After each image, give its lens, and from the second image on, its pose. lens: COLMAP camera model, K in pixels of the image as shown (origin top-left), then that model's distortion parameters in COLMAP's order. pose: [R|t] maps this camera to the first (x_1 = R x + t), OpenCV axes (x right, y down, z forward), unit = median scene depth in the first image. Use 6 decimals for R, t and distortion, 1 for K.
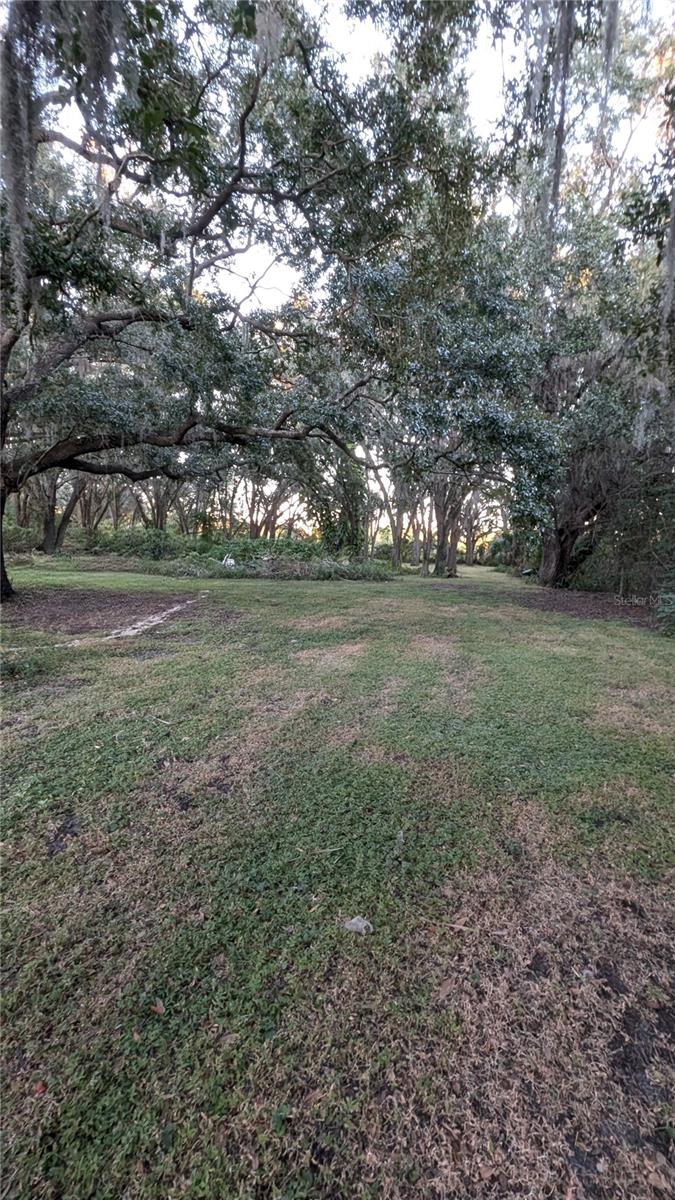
lens RADIAL K [[486.3, 0, 334.8], [0, 486.3, 601.3], [0, 0, 1]] dist [-0.001204, -0.000099]
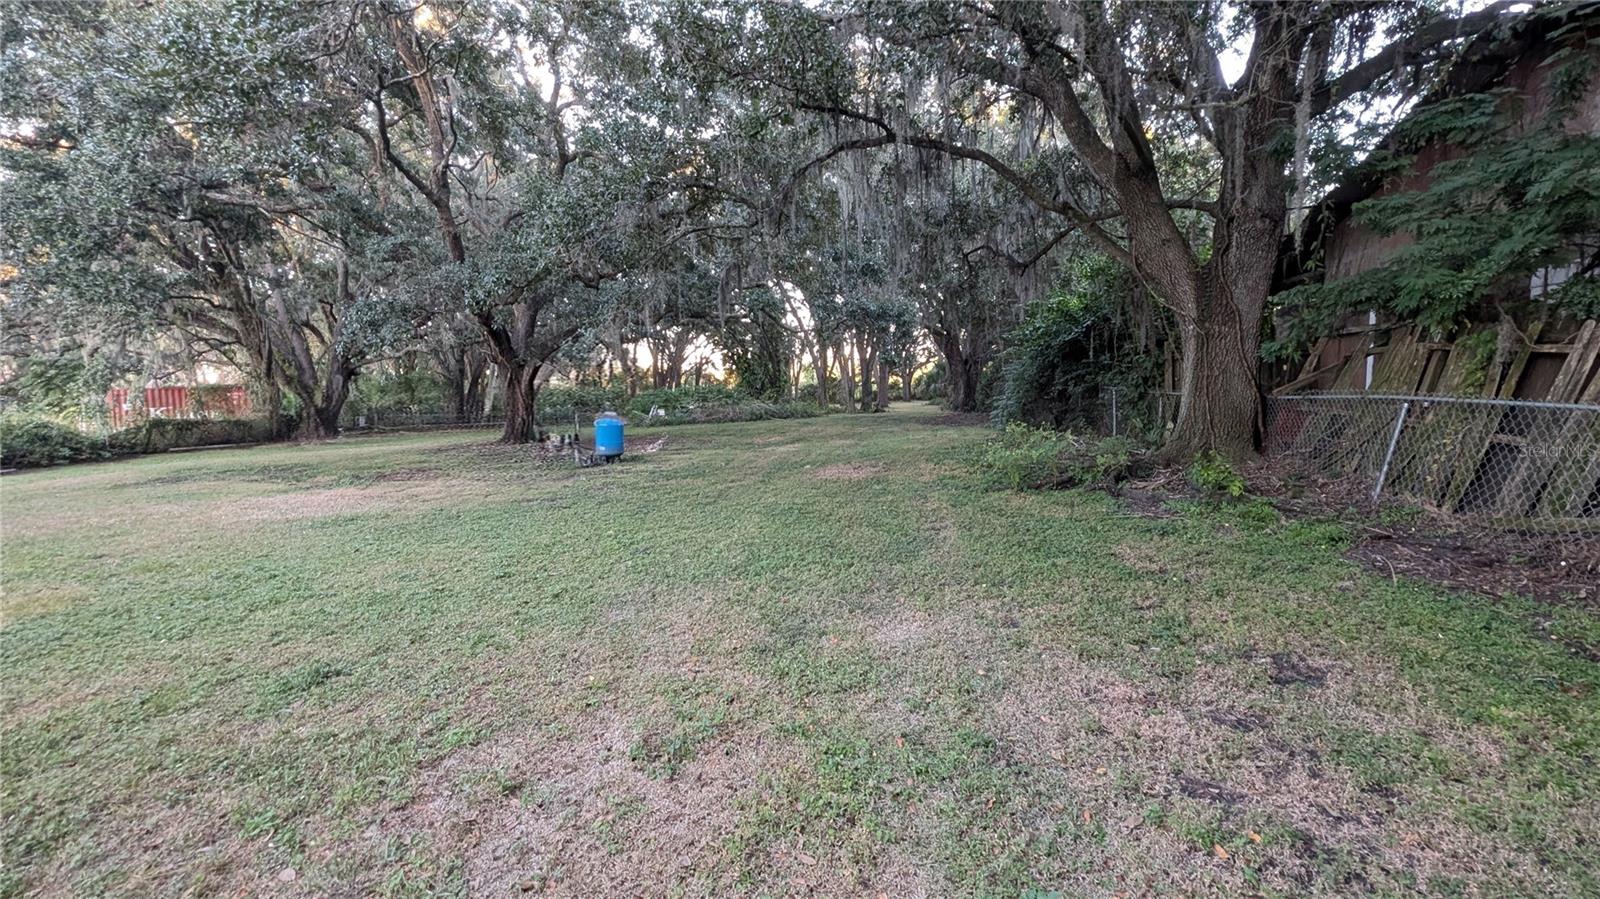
lens RADIAL K [[648.4, 0, 803.7], [0, 648.4, 450.6], [0, 0, 1]] dist [-0.001204, -0.000099]
pose [[0.993086, -0.081532, 0.084454, -0.018546], [0.083221, 0.996391, -0.016679, 0.023454], [-0.082789, 0.023592, 0.996288, -0.188925]]
